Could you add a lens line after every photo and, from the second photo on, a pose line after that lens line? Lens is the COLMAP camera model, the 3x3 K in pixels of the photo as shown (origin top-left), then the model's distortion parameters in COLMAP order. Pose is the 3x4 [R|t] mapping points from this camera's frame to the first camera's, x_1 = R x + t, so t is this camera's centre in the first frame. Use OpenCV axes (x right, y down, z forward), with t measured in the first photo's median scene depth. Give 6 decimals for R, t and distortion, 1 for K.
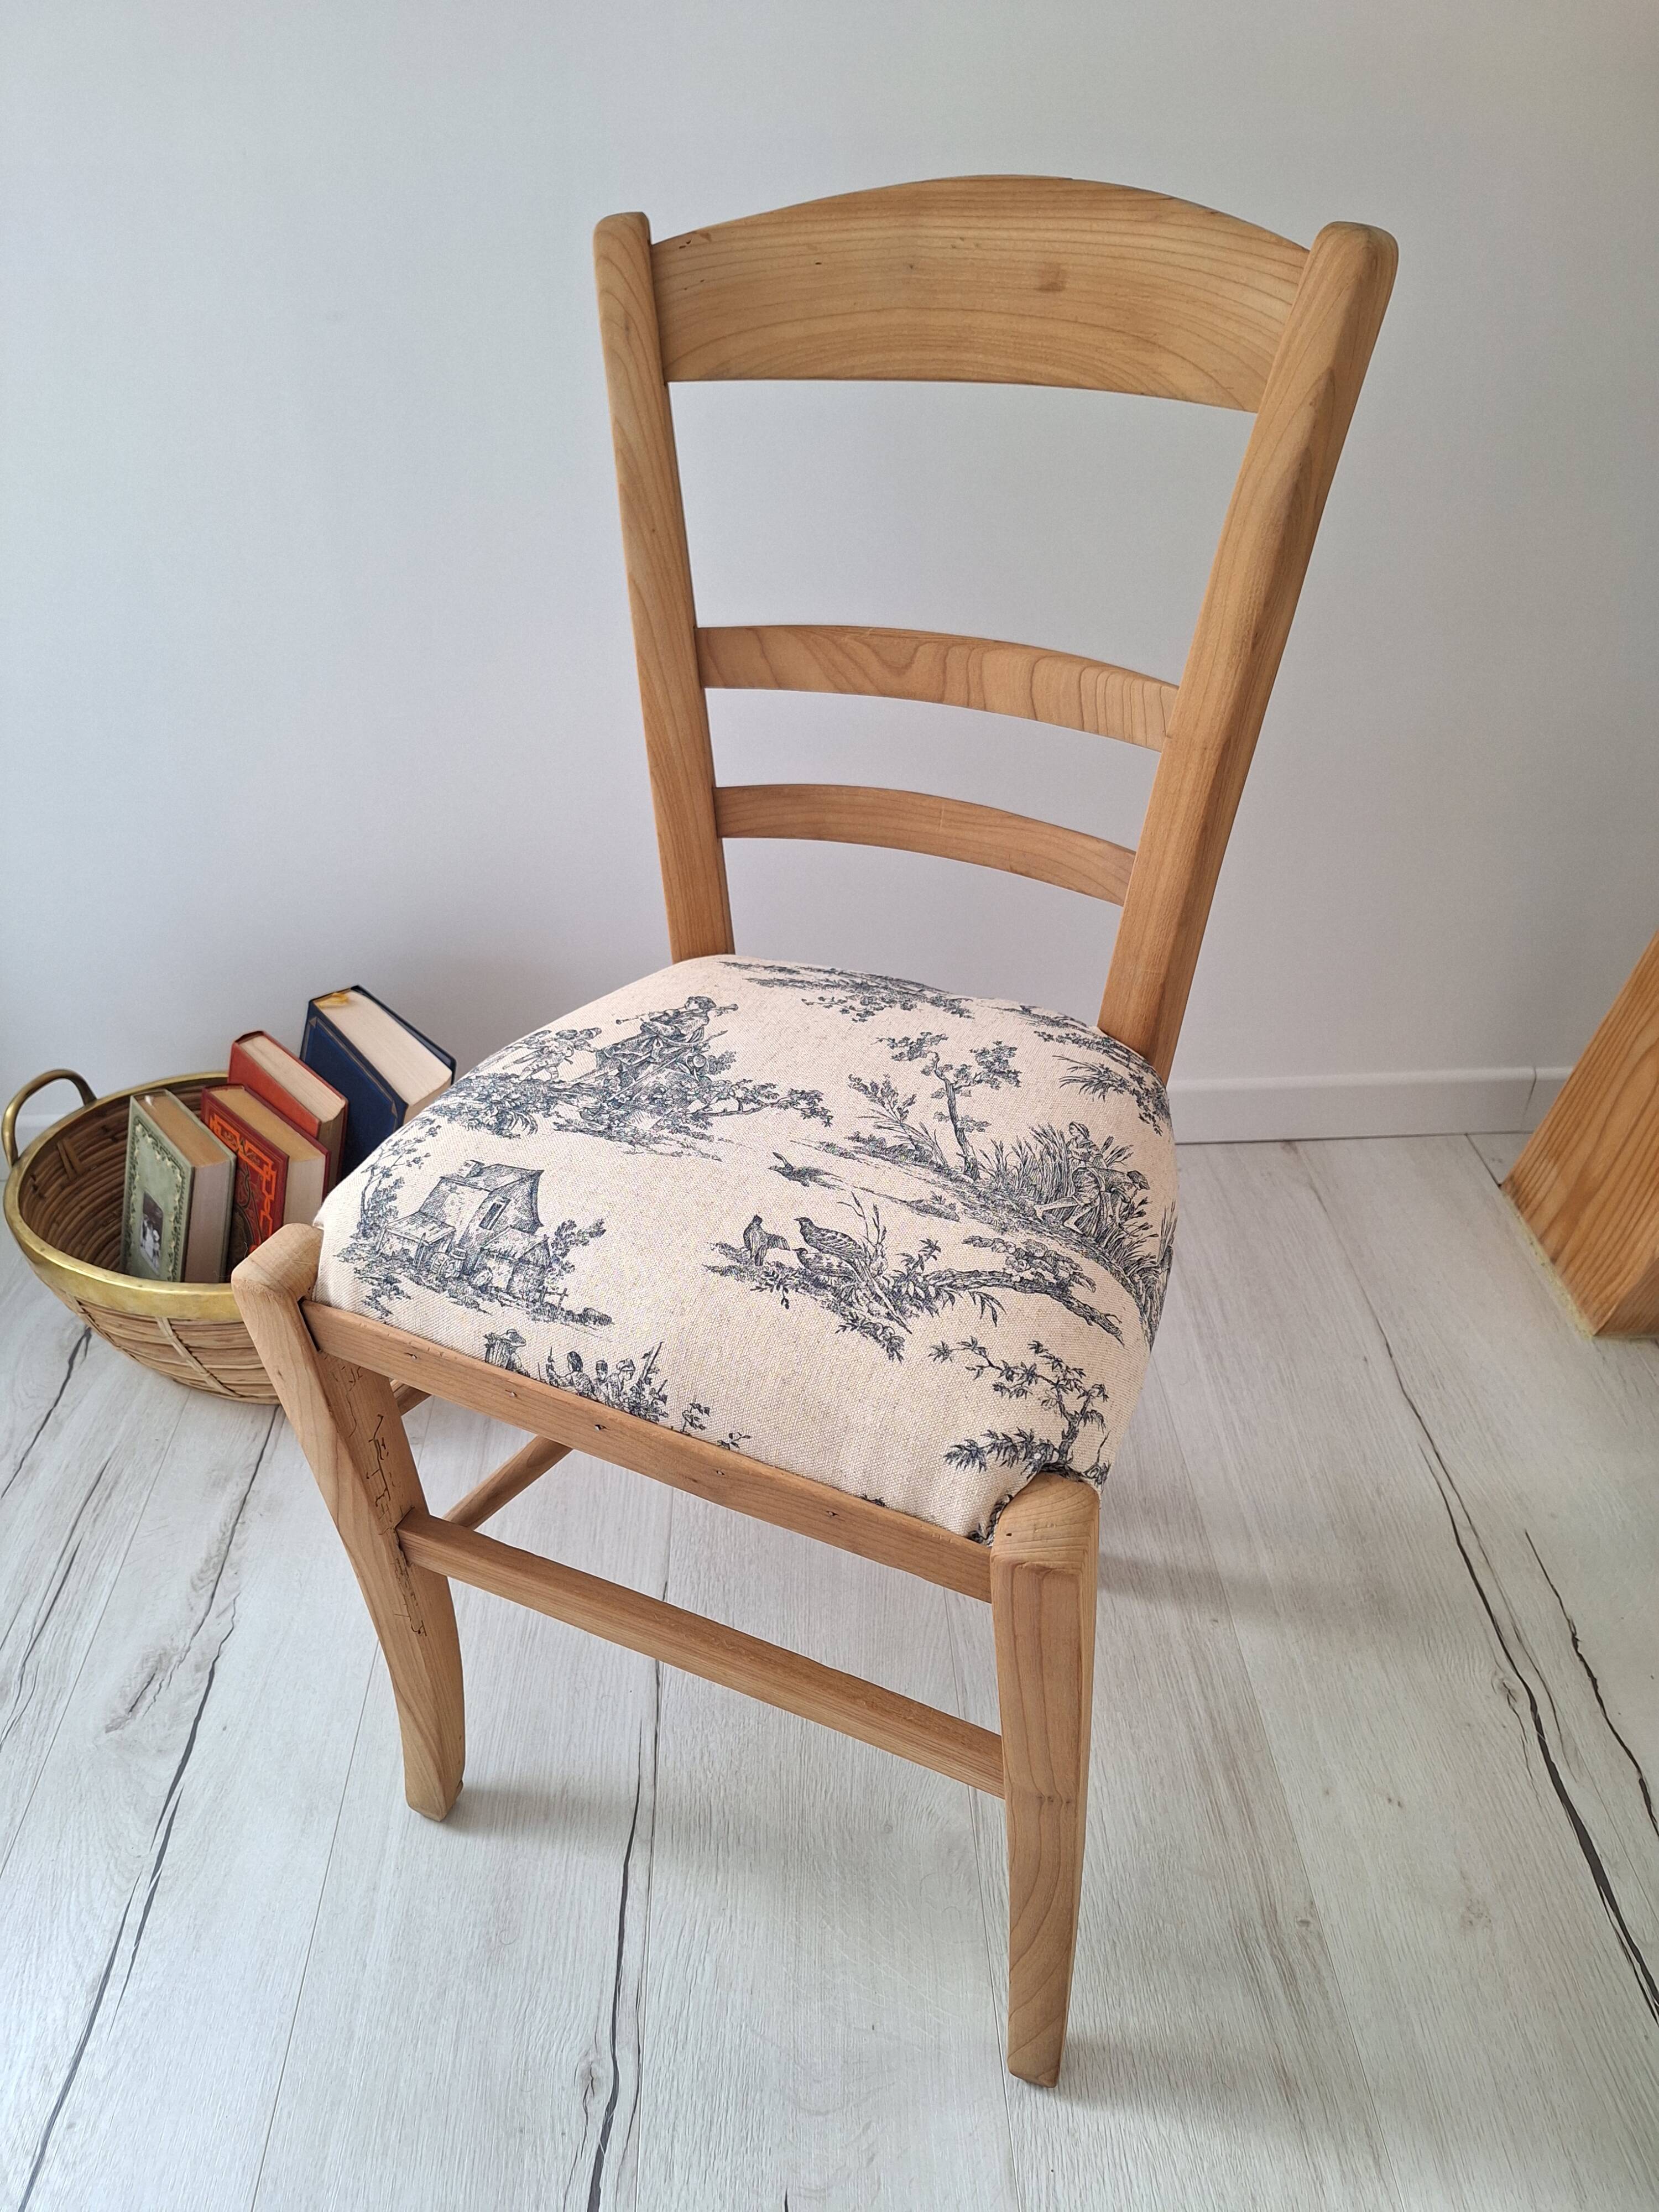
lens RADIAL K [[1536.0, 0, 822.1], [0, 1536.0, 1126.8], [0, 0, 1]] dist [0.125789, -0.173443]
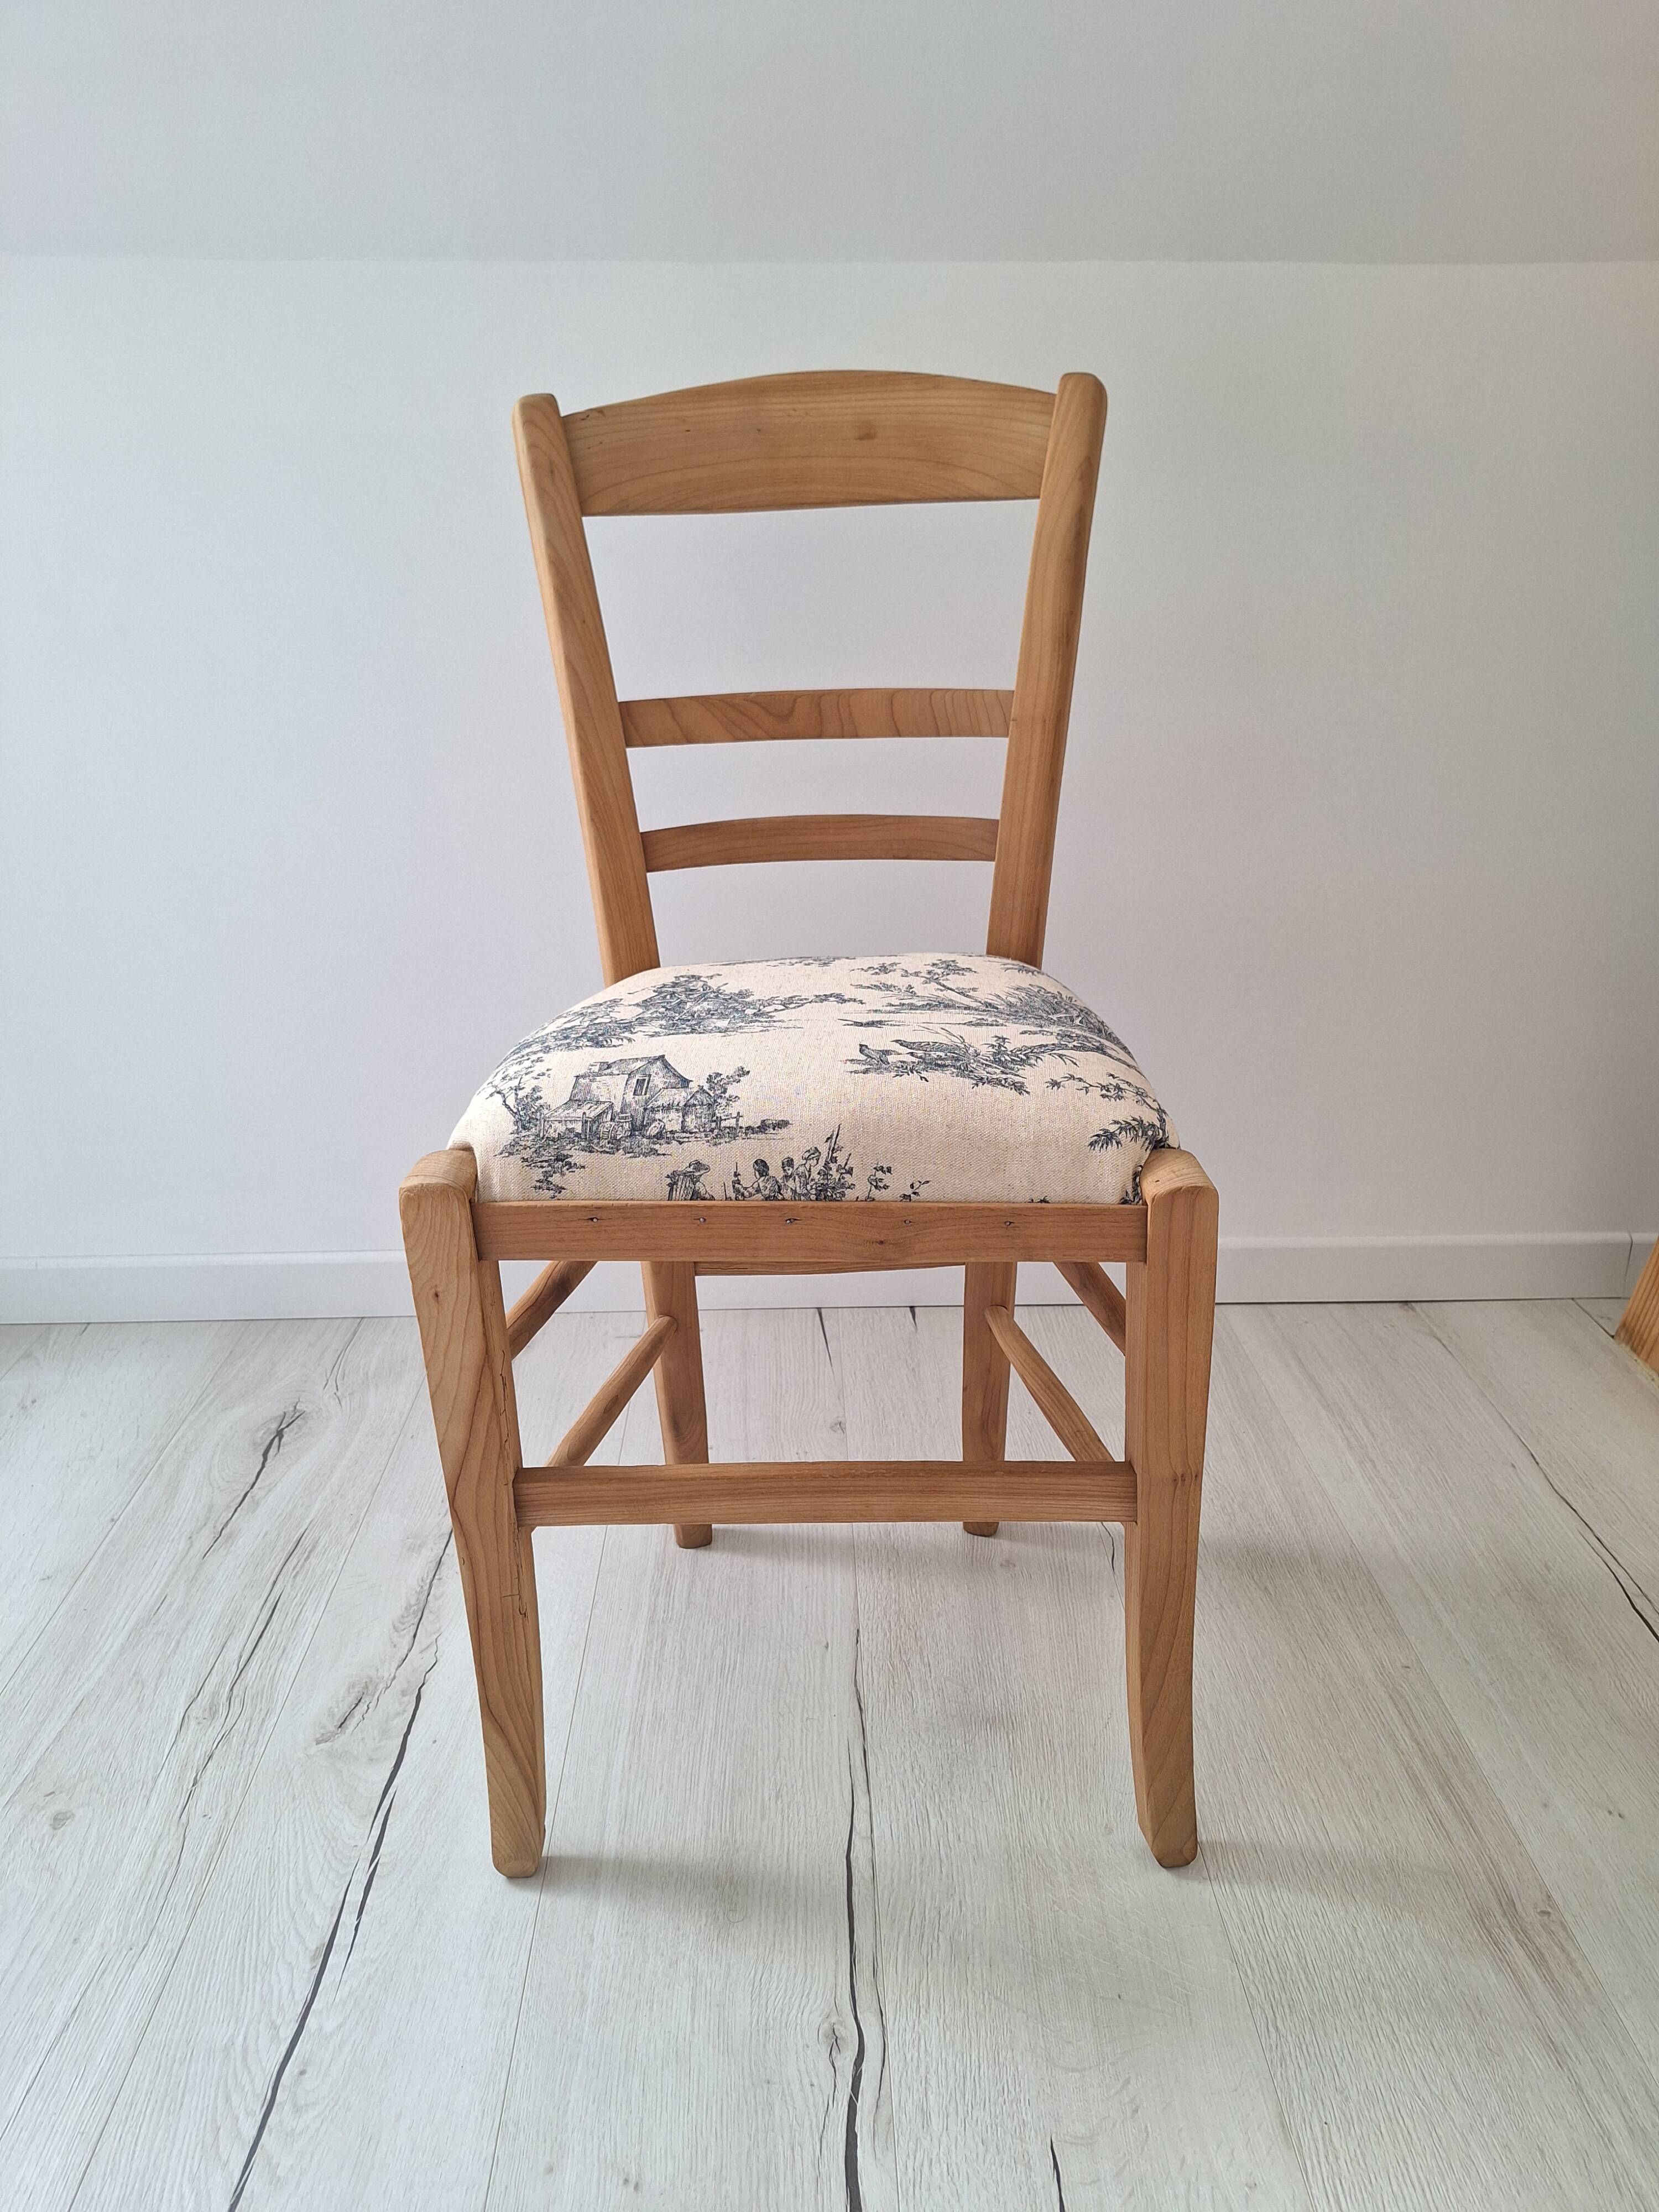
lens RADIAL K [[1540.5, 0, 829.5], [0, 1540.5, 1106.0], [0, 0, 1]] dist [0.139798, -0.172531]
pose [[0.913705, -0.136449, 0.382785, -0.523387], [0.239987, 0.941326, -0.237300, 0.375750], [-0.327946, 0.308685, 0.892841, -0.079273]]
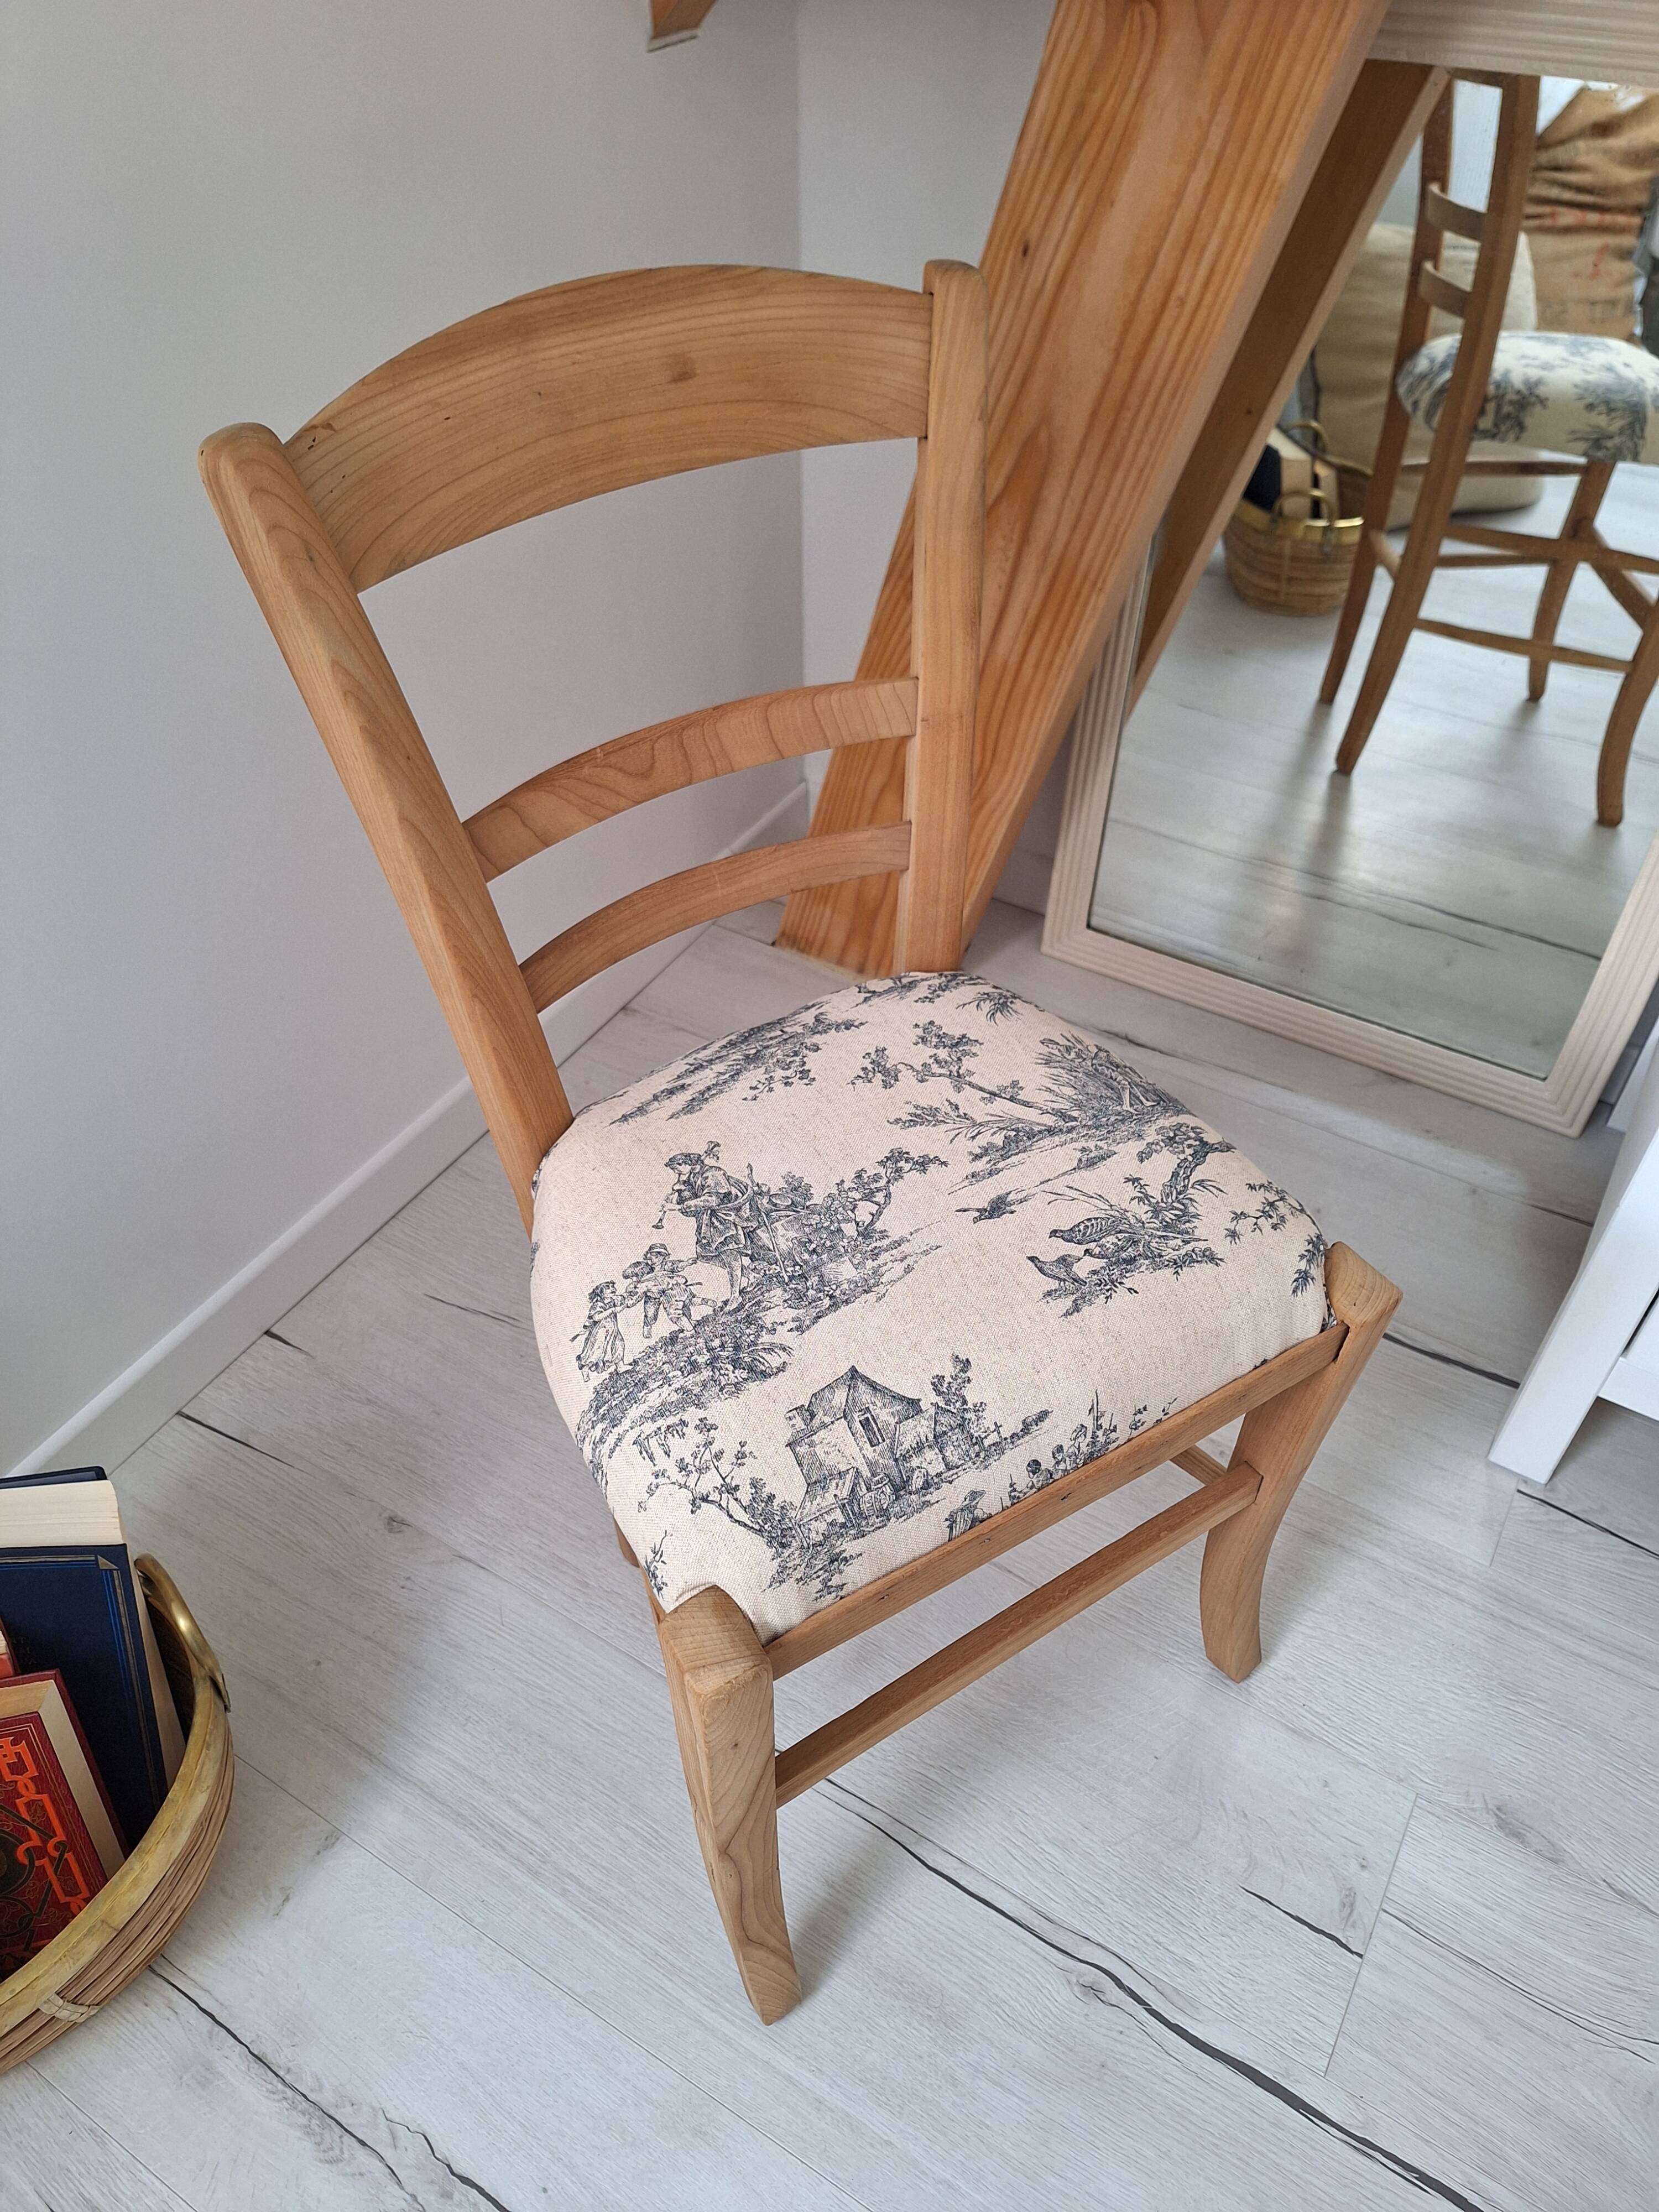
lens RADIAL K [[1542.4, 0, 813.7], [0, 1542.4, 1112.9], [0, 0, 1]] dist [0.122531, -0.169823]
pose [[0.550094, -0.571050, 0.609343, -0.712706], [0.500230, 0.809594, 0.307126, -0.424961], [-0.668705, 0.135864, 0.731010, 0.266085]]
